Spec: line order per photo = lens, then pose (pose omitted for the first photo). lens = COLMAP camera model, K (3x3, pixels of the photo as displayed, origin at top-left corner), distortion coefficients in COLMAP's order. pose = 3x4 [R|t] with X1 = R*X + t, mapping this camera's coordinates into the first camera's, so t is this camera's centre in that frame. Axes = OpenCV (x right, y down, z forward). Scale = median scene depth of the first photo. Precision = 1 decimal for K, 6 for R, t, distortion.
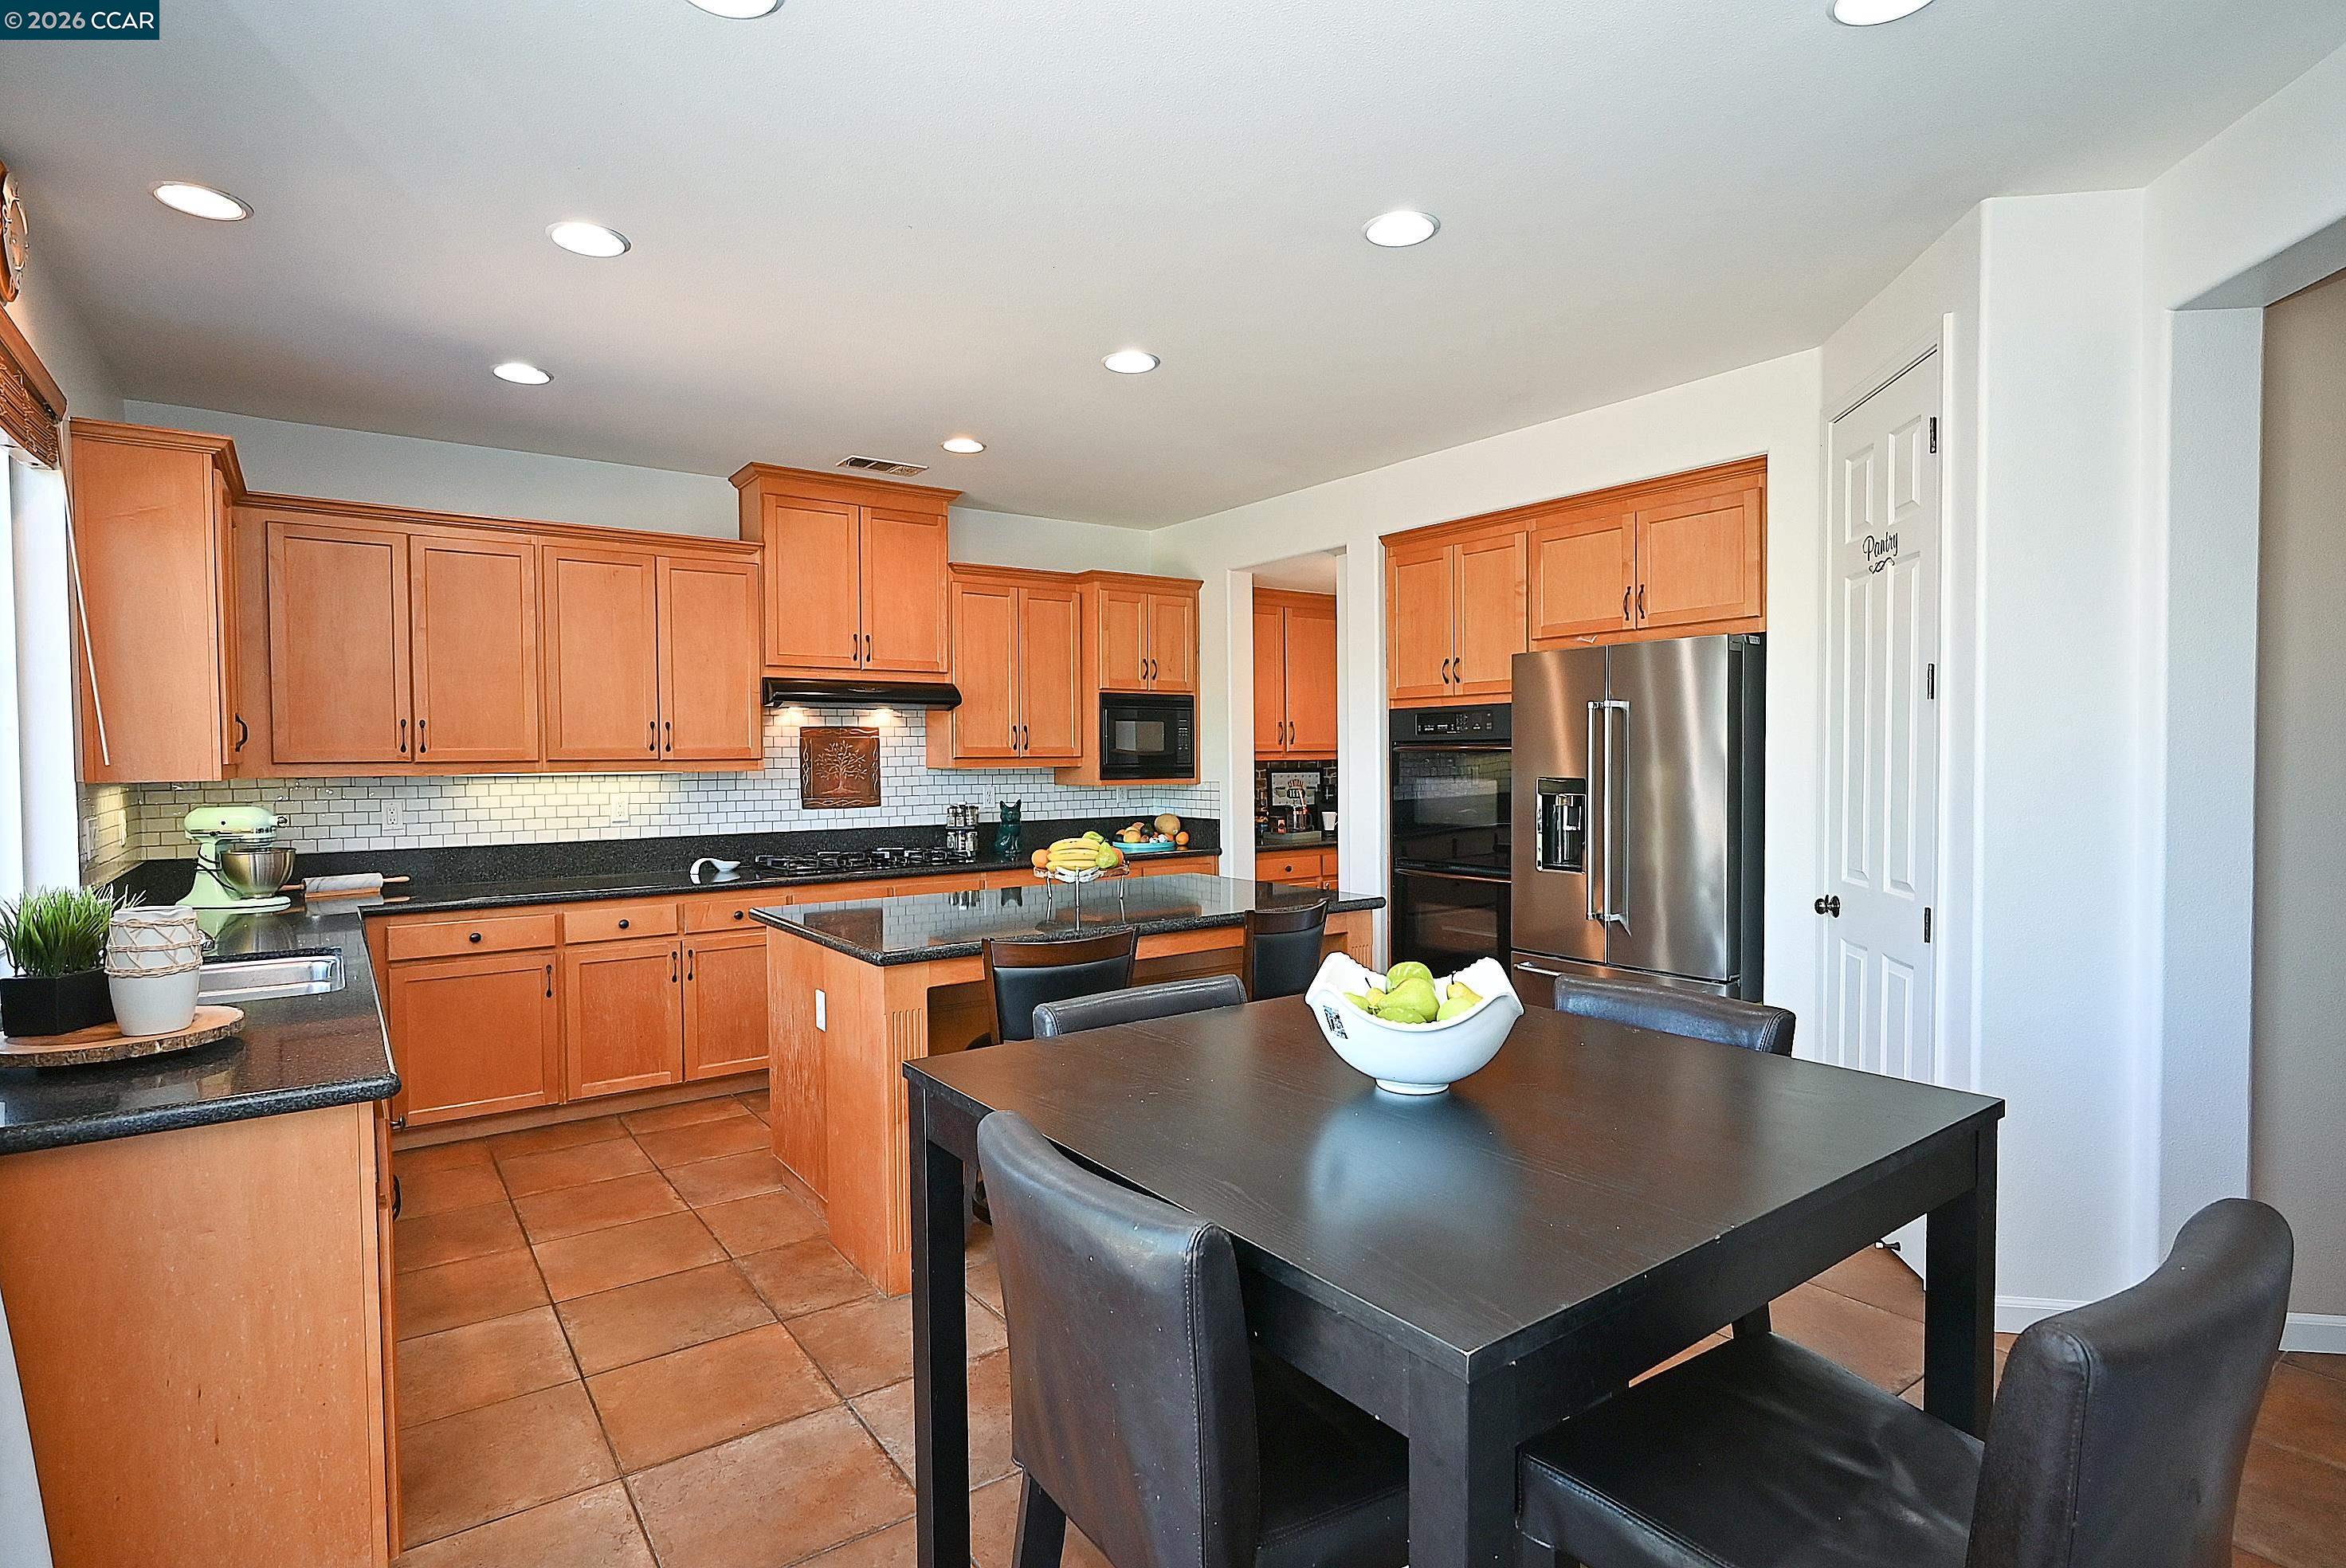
lens RADIAL K [[1168.0, 0, 1158.5], [0, 1168.0, 785.5], [0, 0, 1]] dist [-0.004311, 0.003879]
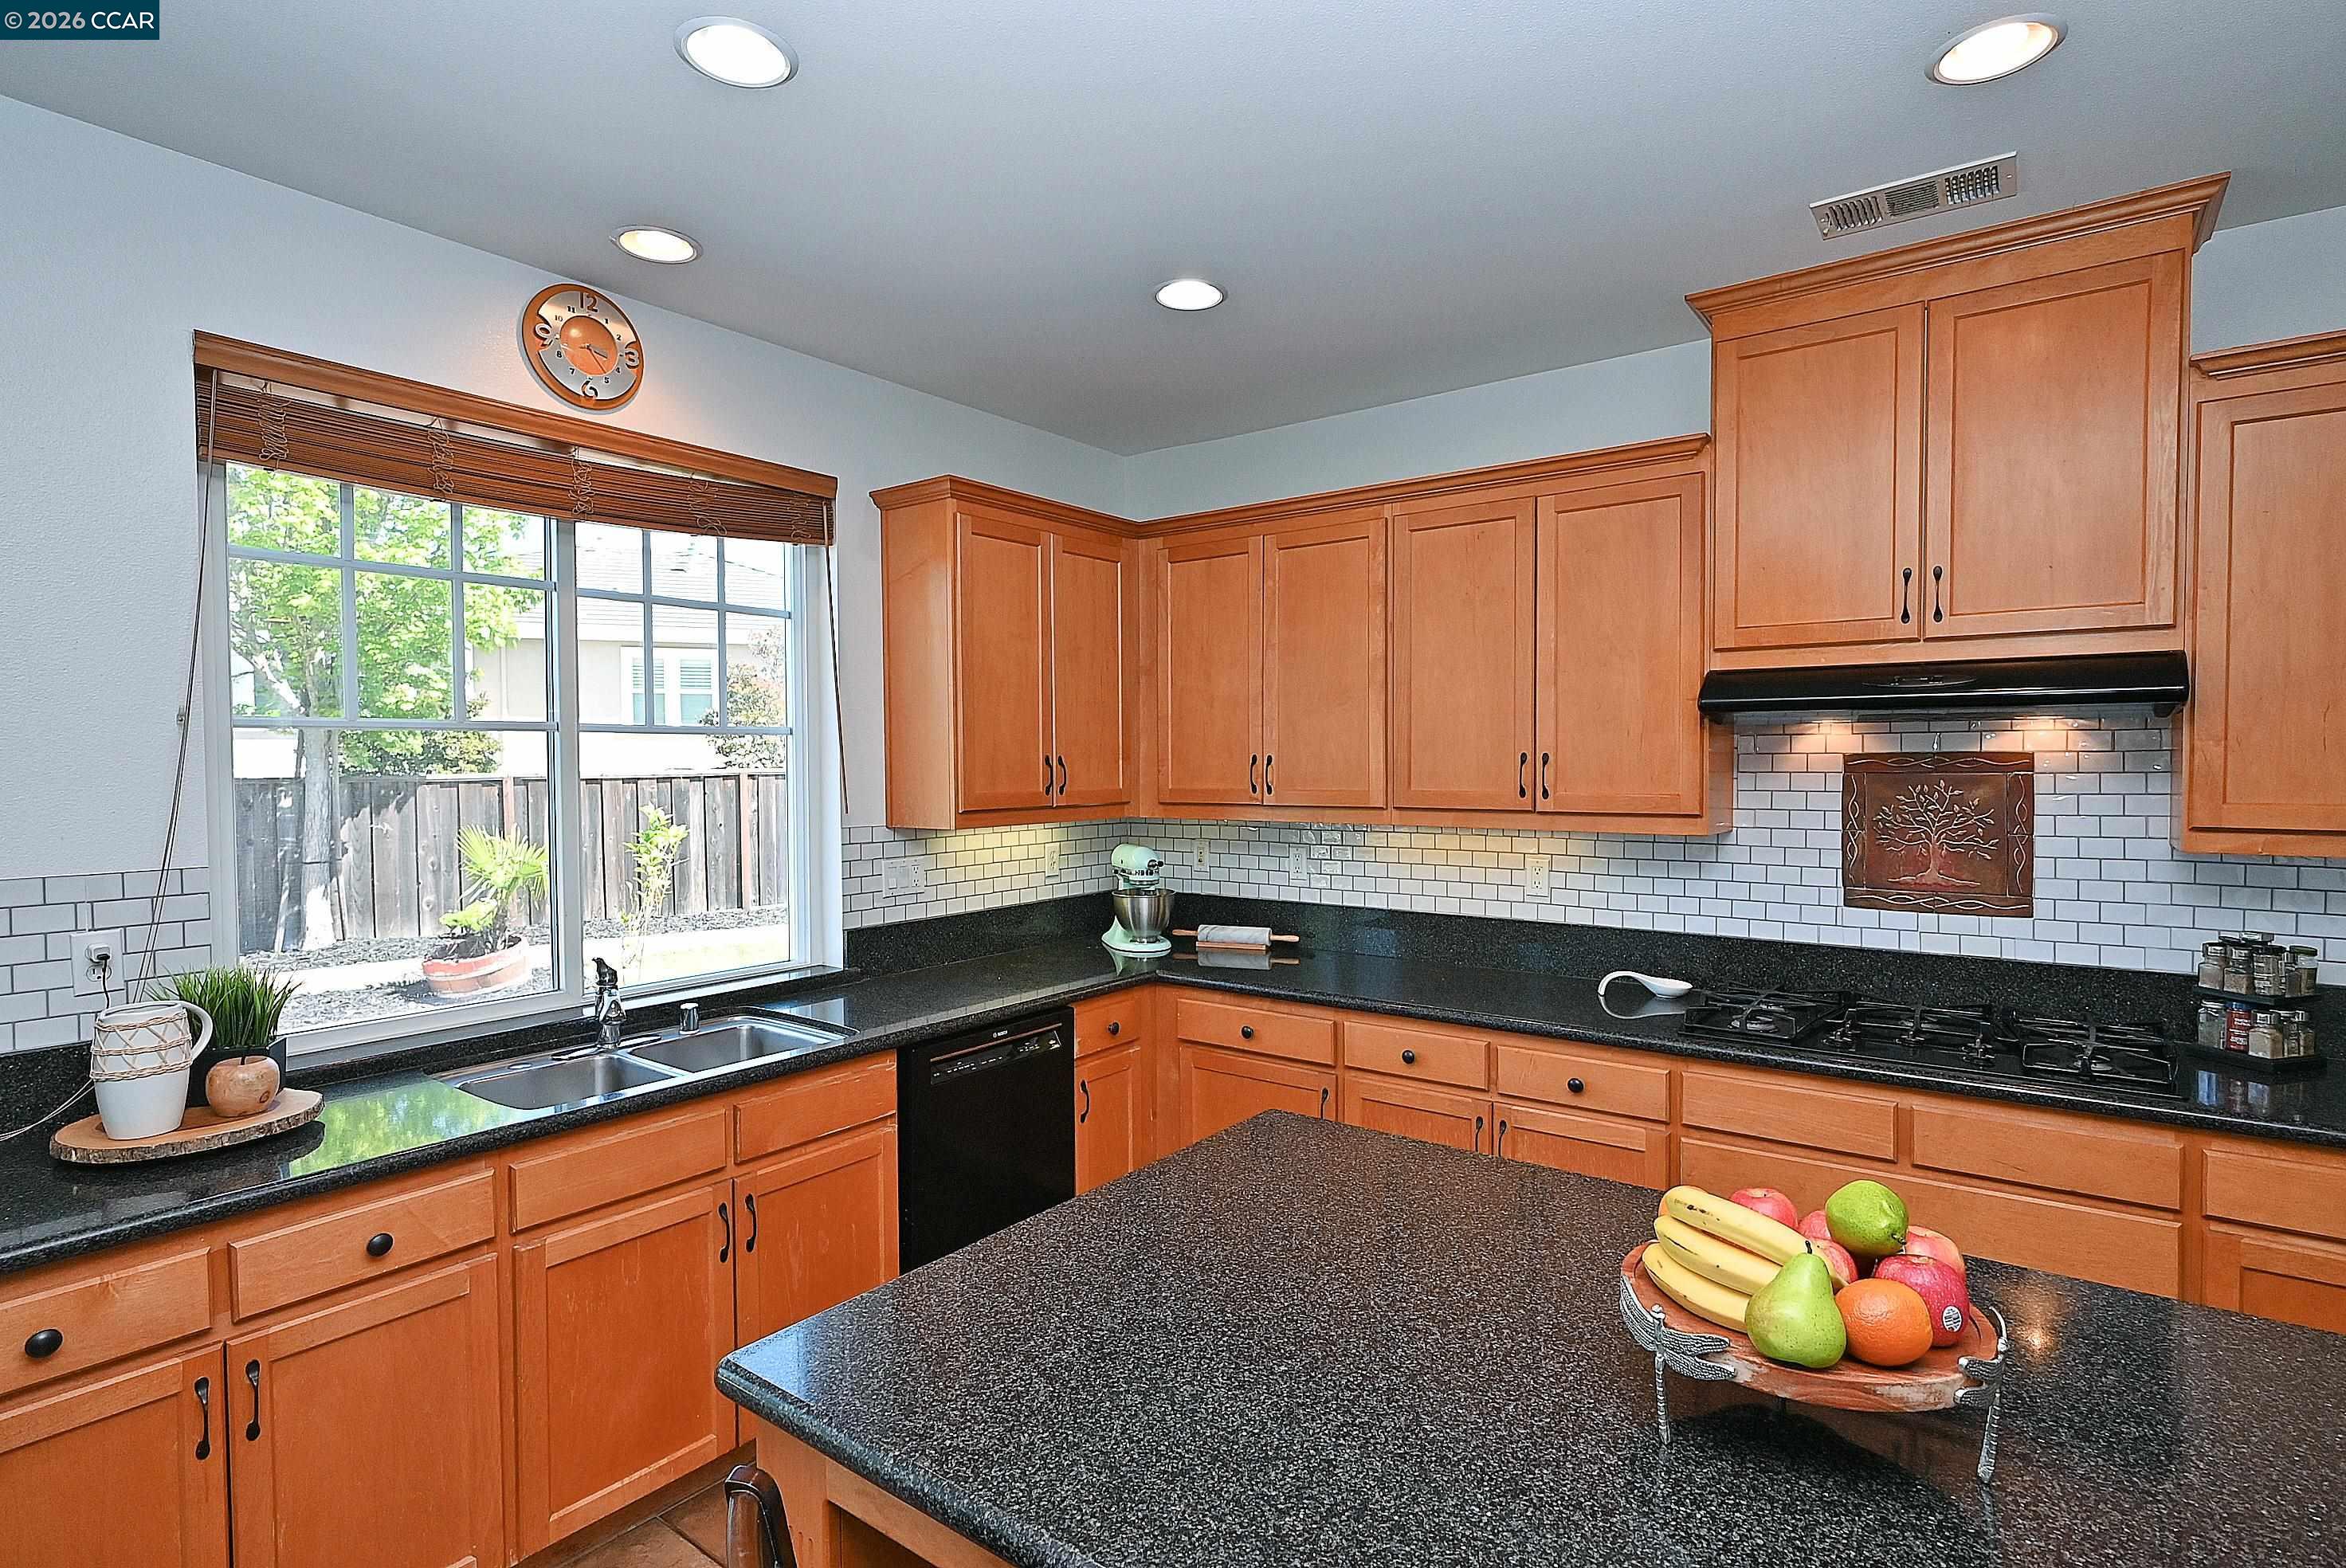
lens RADIAL K [[1168.0, 0, 1168.9], [0, 1168.0, 784.7], [0, 0, 1]] dist [-0.004311, 0.003879]
pose [[0.301155, 0.030718, -0.953080, 0.115666], [-0.018977, 0.999476, 0.026217, -0.044908], [0.953386, 0.010191, 0.301580, 0.547171]]
